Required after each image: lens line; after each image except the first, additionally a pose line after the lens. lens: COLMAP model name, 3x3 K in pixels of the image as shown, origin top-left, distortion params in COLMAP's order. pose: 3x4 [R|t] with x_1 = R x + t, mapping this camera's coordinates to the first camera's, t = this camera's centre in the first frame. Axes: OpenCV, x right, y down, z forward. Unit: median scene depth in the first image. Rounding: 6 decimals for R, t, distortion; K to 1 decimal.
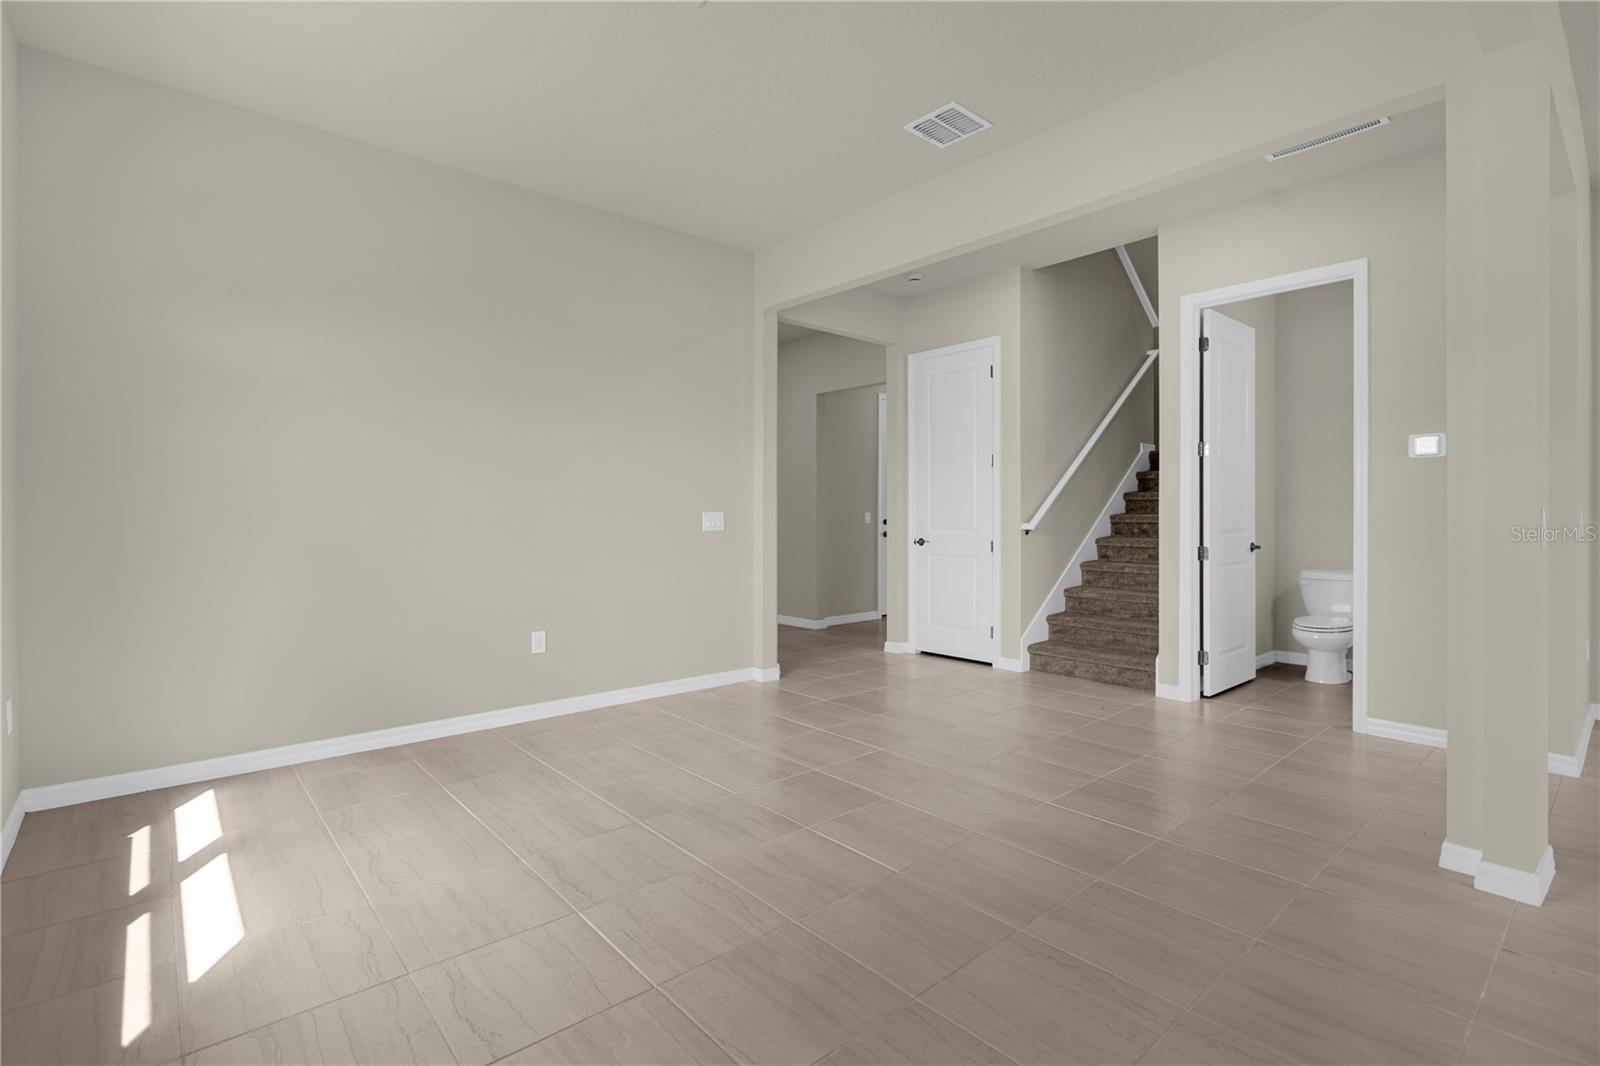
lens RADIAL K [[751.9, 0, 802.8], [0, 751.9, 524.6], [0, 0, 1]] dist [0.000040, -0.000086]
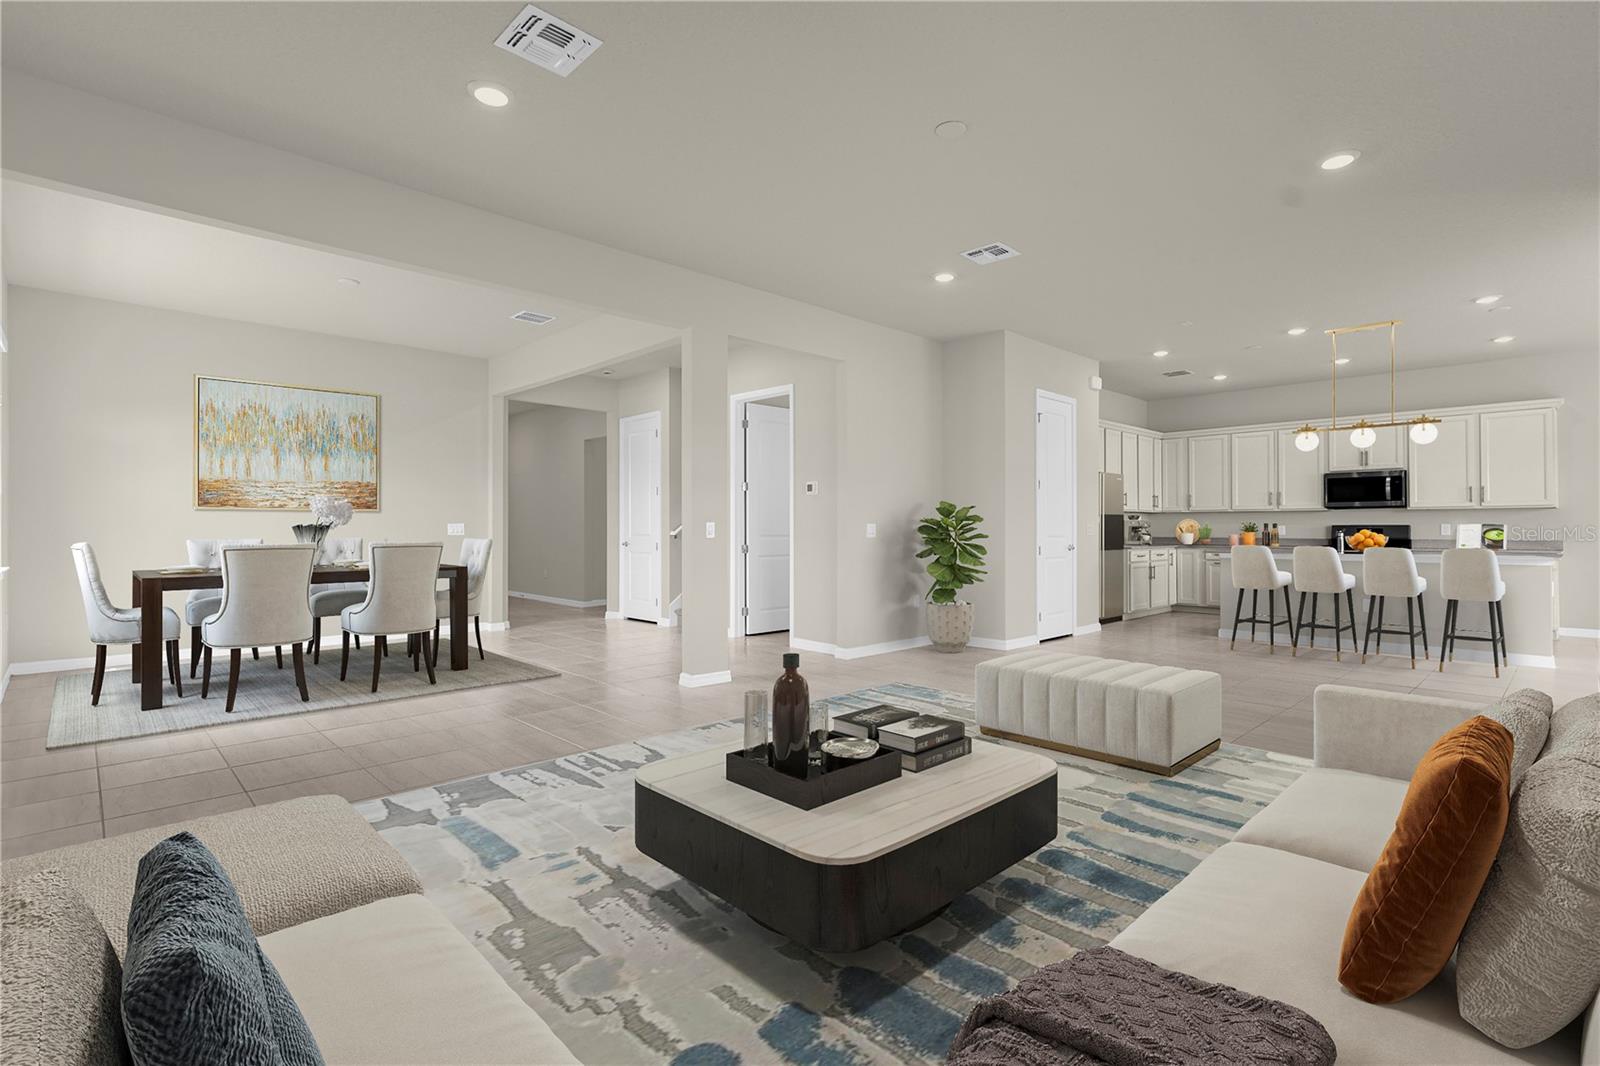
lens RADIAL K [[738.3, 0, 801.3], [0, 738.3, 529.1], [0, 0, 1]] dist [0.005289, -0.000117]
pose [[0.998348, -0.000596, 0.057446, 0.474857], [0.001141, 0.999955, -0.009463, 0.008339], [-0.057438, 0.009513, 0.998304, -0.548245]]
